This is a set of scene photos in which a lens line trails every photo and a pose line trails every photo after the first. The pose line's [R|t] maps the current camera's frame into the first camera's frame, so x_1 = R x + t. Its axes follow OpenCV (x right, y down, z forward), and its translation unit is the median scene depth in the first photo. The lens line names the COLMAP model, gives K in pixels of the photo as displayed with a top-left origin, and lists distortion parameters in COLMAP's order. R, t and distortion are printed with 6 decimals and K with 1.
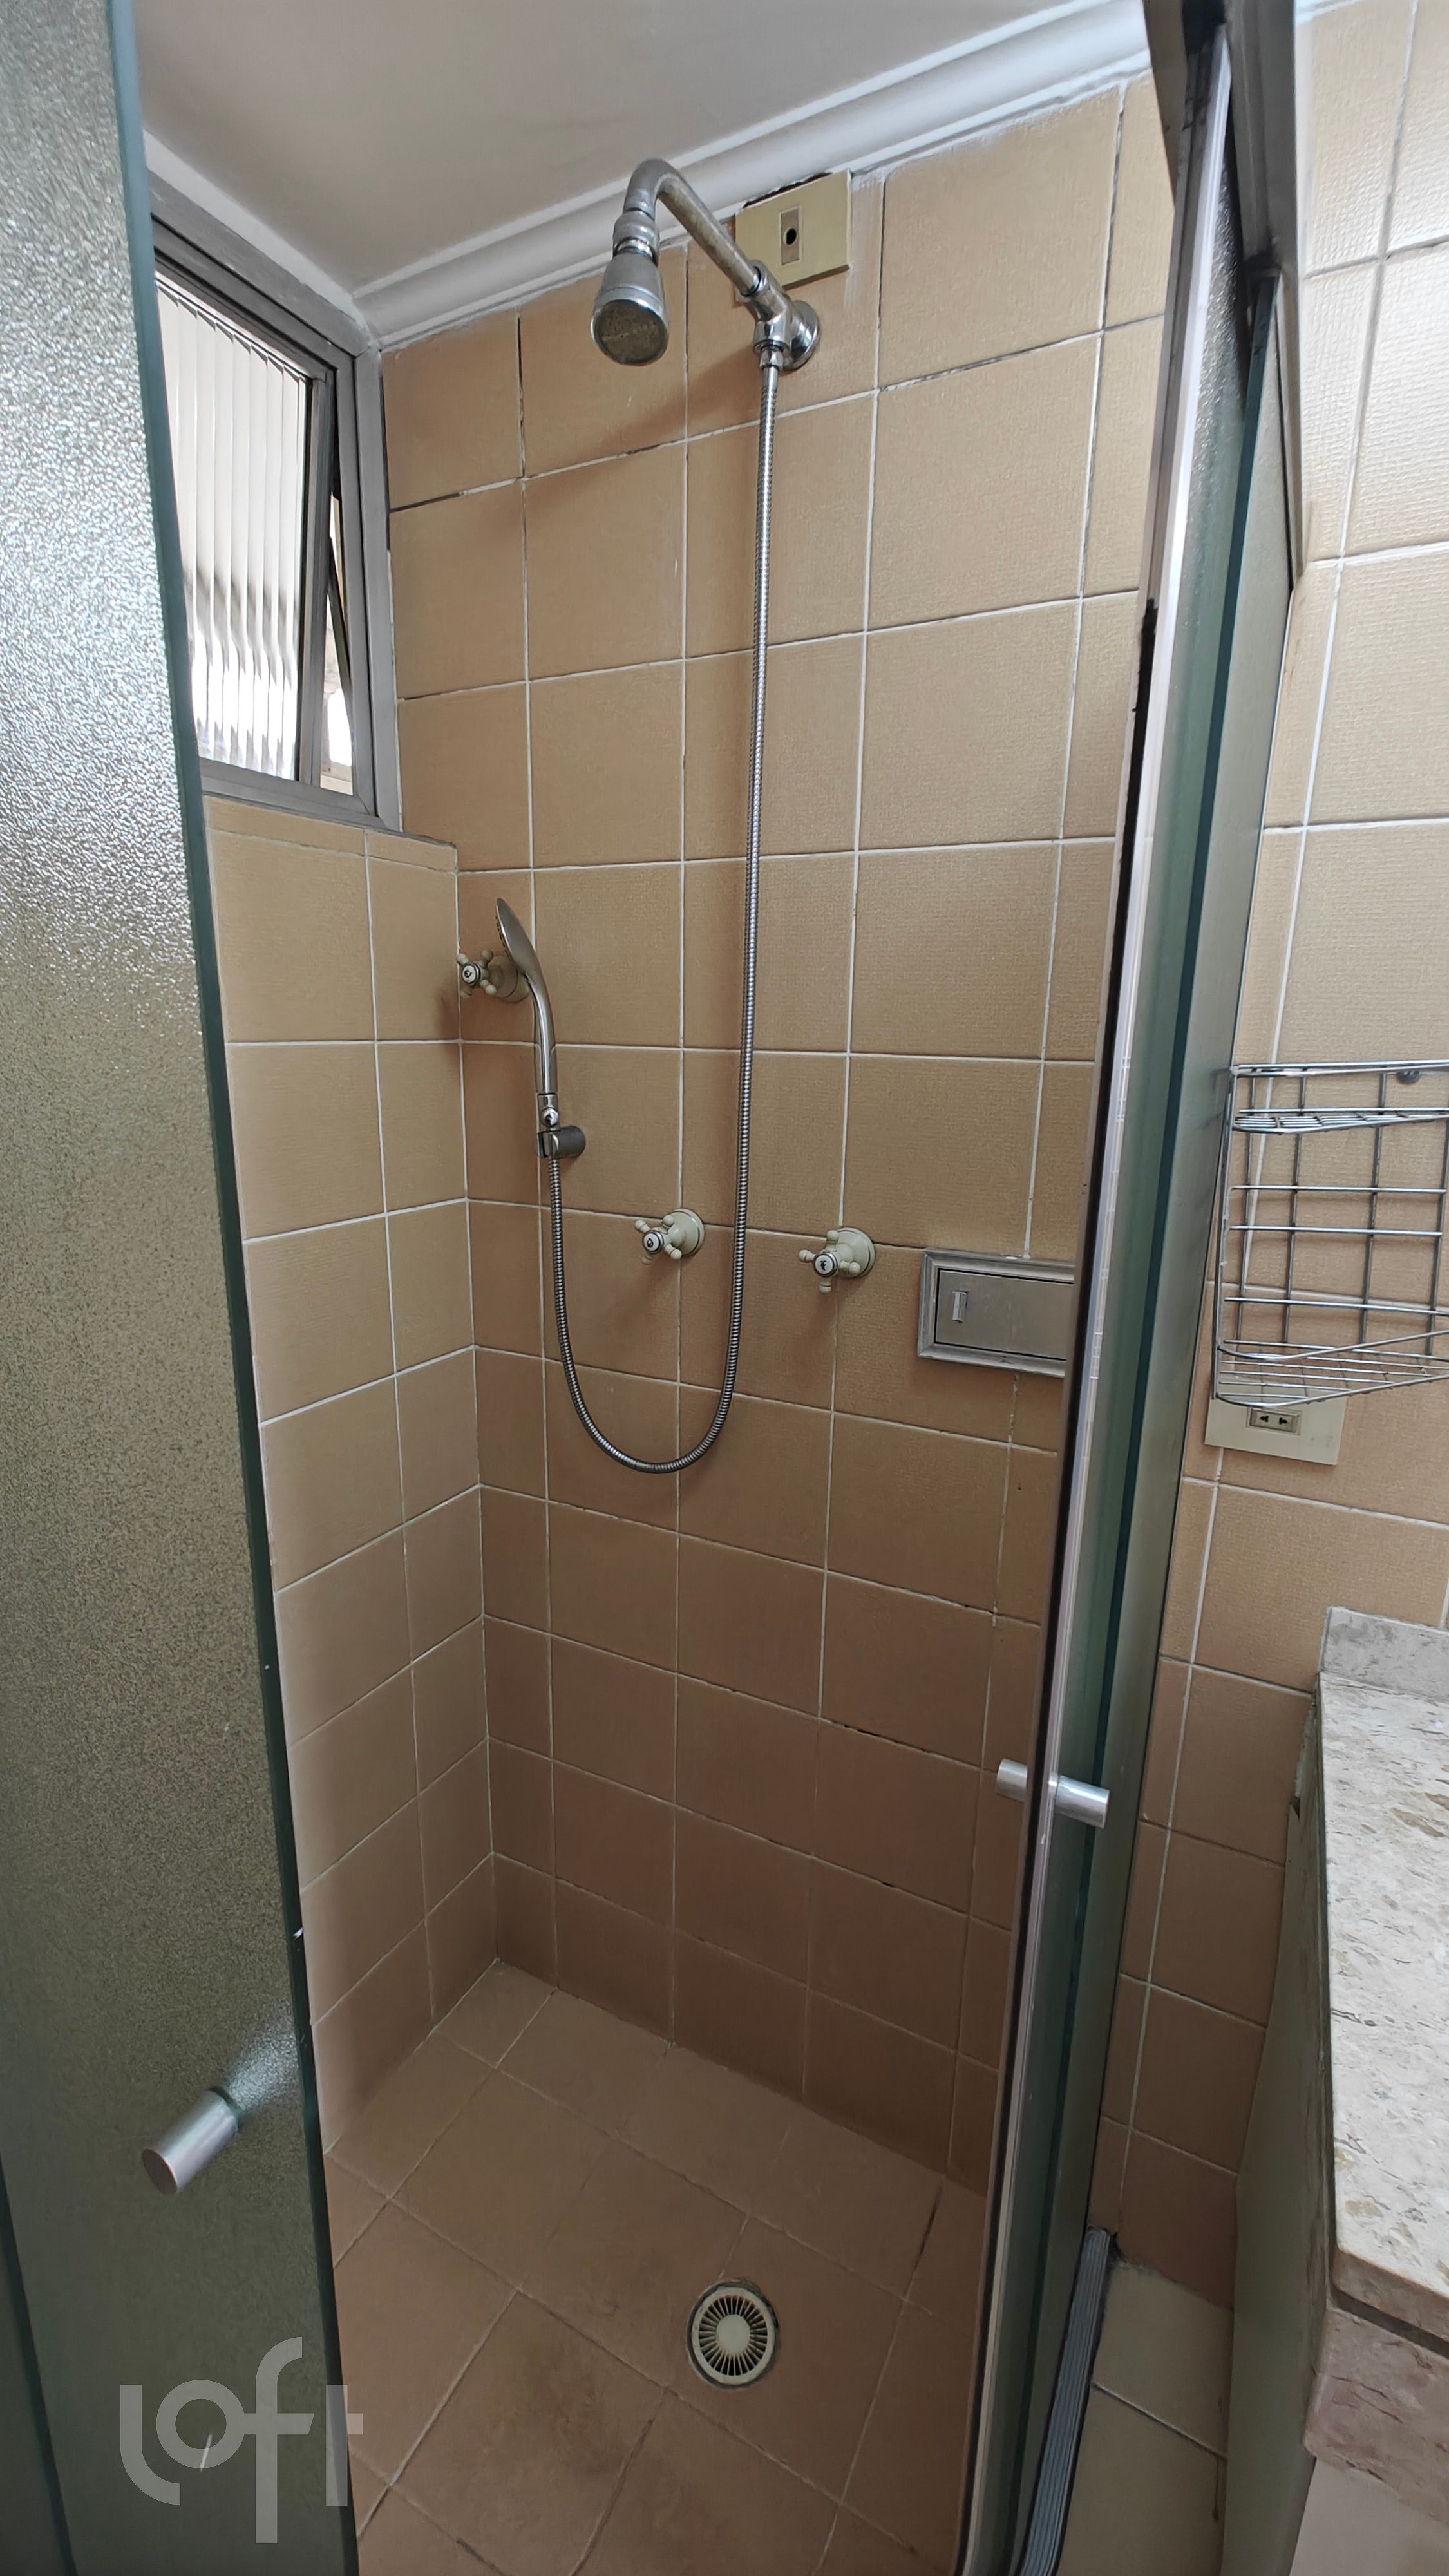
lens RADIAL K [[1063.0, 0, 730.3], [0, 1063.0, 1289.4], [0, 0, 1]] dist [-0.000260, 0.000018]
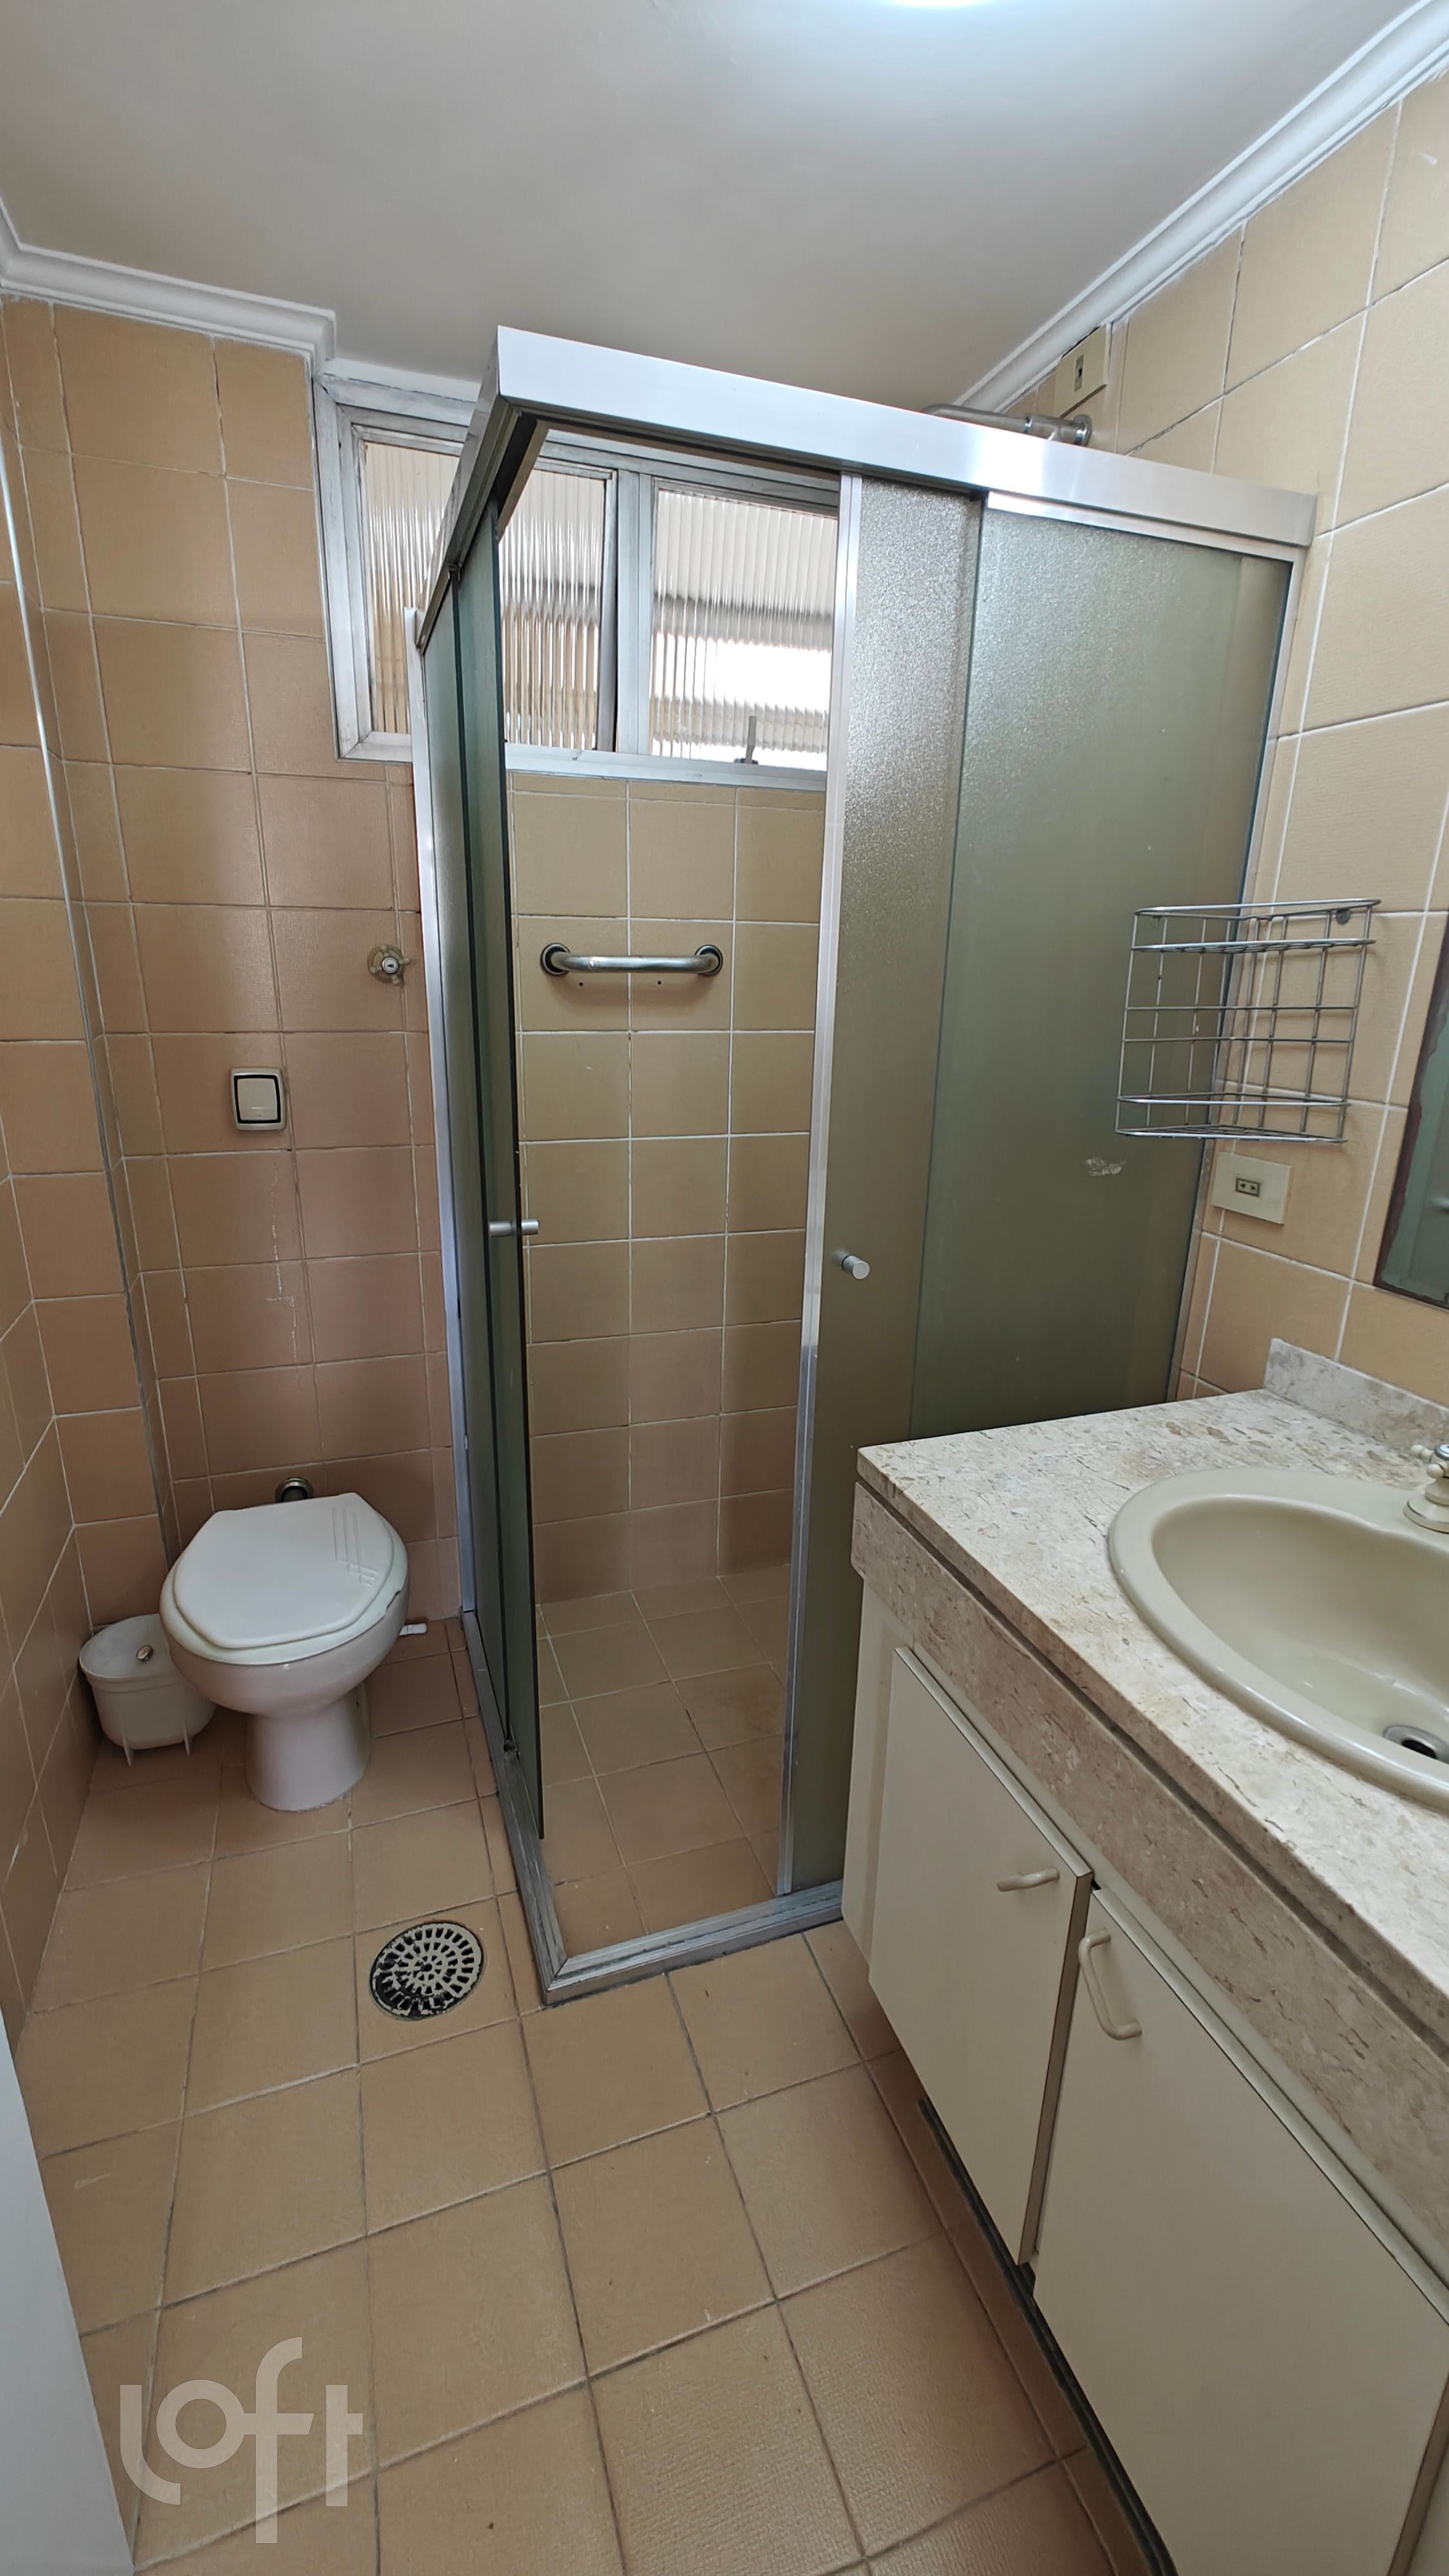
lens RADIAL K [[1063.0, 0, 730.3], [0, 1063.0, 1289.4], [0, 0, 1]] dist [-0.000260, 0.000018]
pose [[0.735335, 0.199965, -0.647531, 0.935927], [-0.170043, 0.979352, 0.109335, 0.216883], [0.656024, 0.029710, 0.754155, -0.440277]]
